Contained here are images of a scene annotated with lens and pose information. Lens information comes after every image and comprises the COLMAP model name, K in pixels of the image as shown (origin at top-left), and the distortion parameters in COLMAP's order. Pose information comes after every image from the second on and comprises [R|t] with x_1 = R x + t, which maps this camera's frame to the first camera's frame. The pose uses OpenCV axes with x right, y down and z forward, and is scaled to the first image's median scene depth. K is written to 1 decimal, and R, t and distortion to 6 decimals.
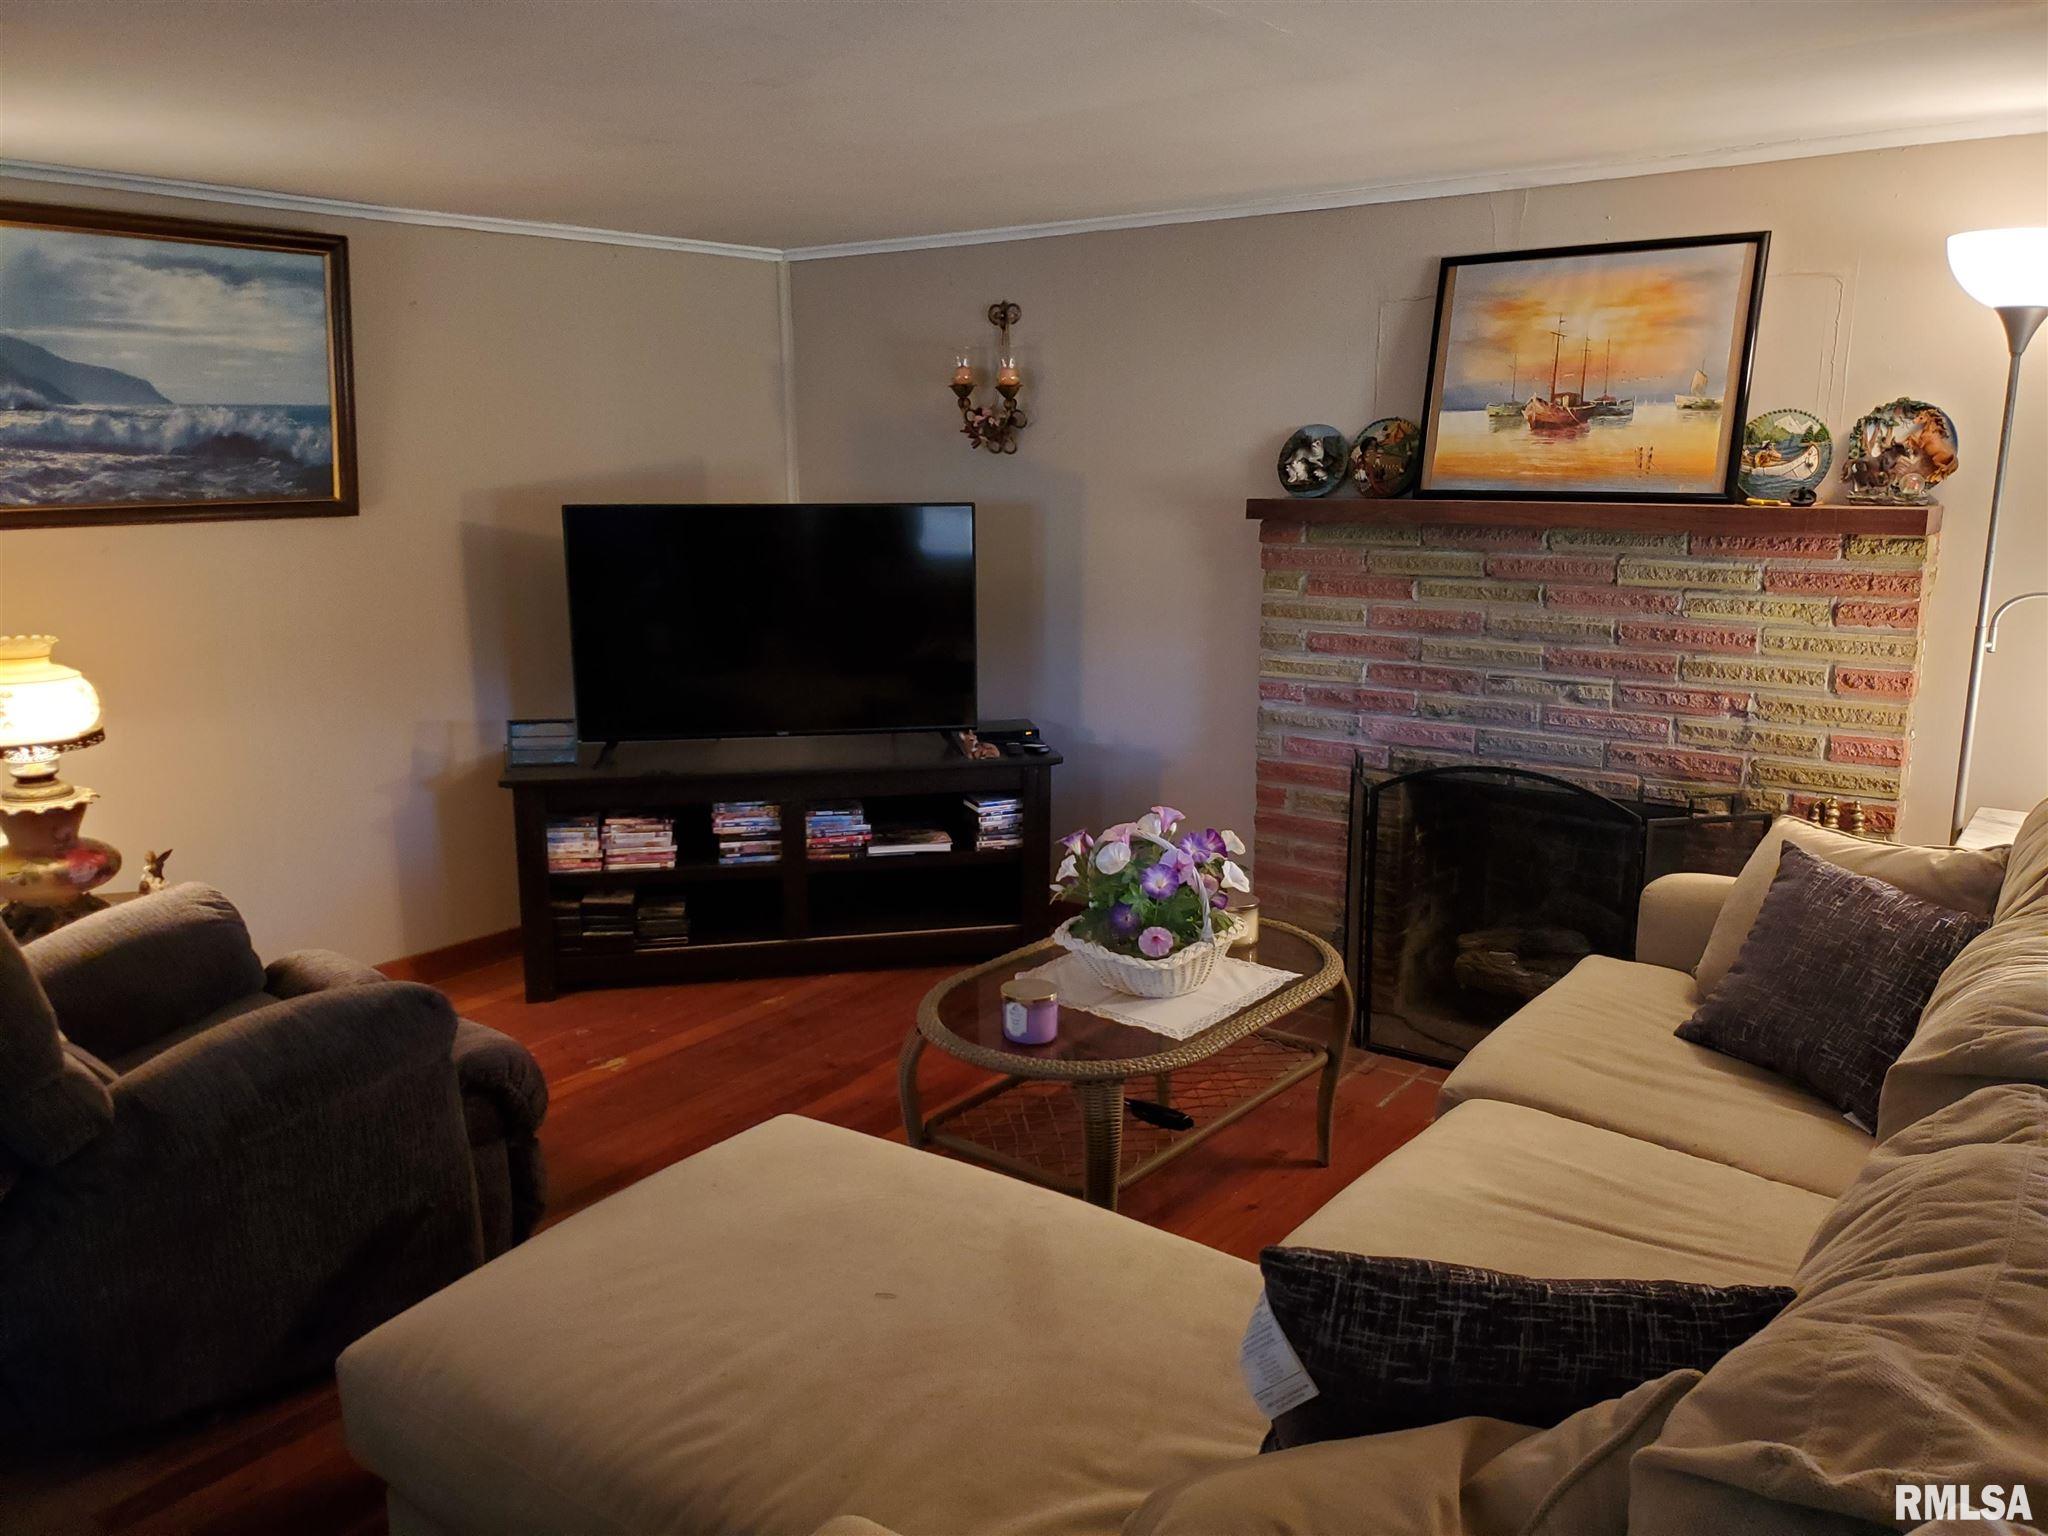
lens RADIAL K [[1517.8, 0, 1024.0], [0, 1517.8, 768.0], [0, 0, 1]] dist [0.002091, 0.008764]
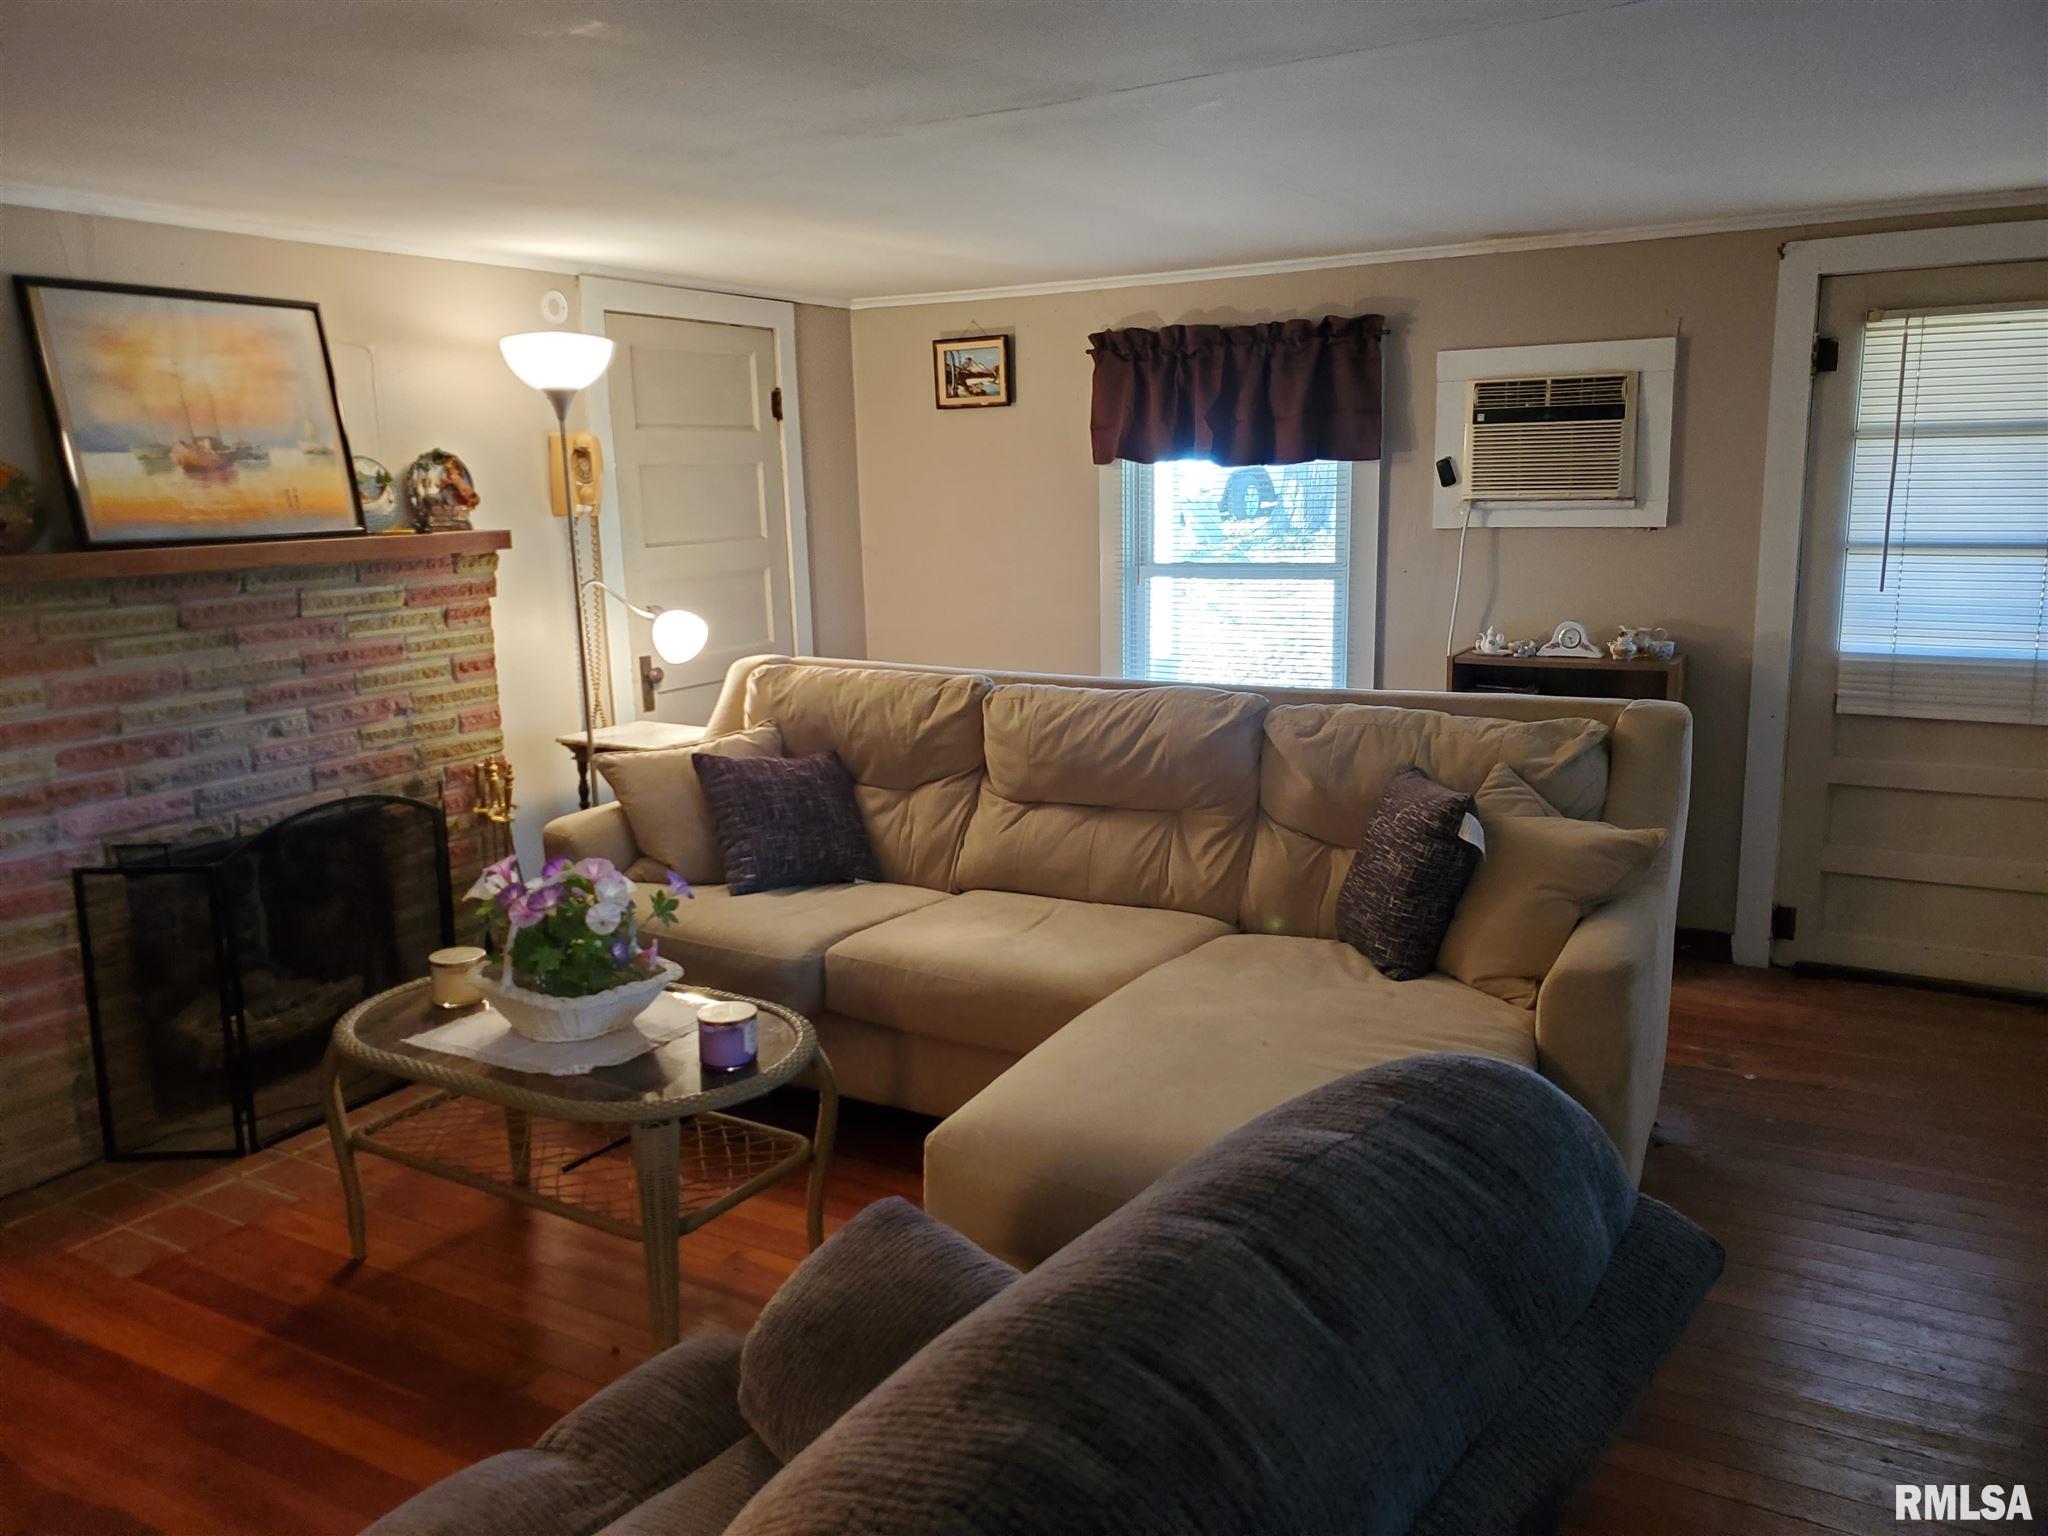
lens RADIAL K [[1517.8, 0, 1024.0], [0, 1517.8, 768.0], [0, 0, 1]] dist [0.002091, 0.008764]
pose [[-0.101063, -0.185180, 0.977494, -0.711038], [0.226979, 0.952321, 0.203878, -0.120754], [-0.968642, 0.242475, -0.054212, 0.585020]]
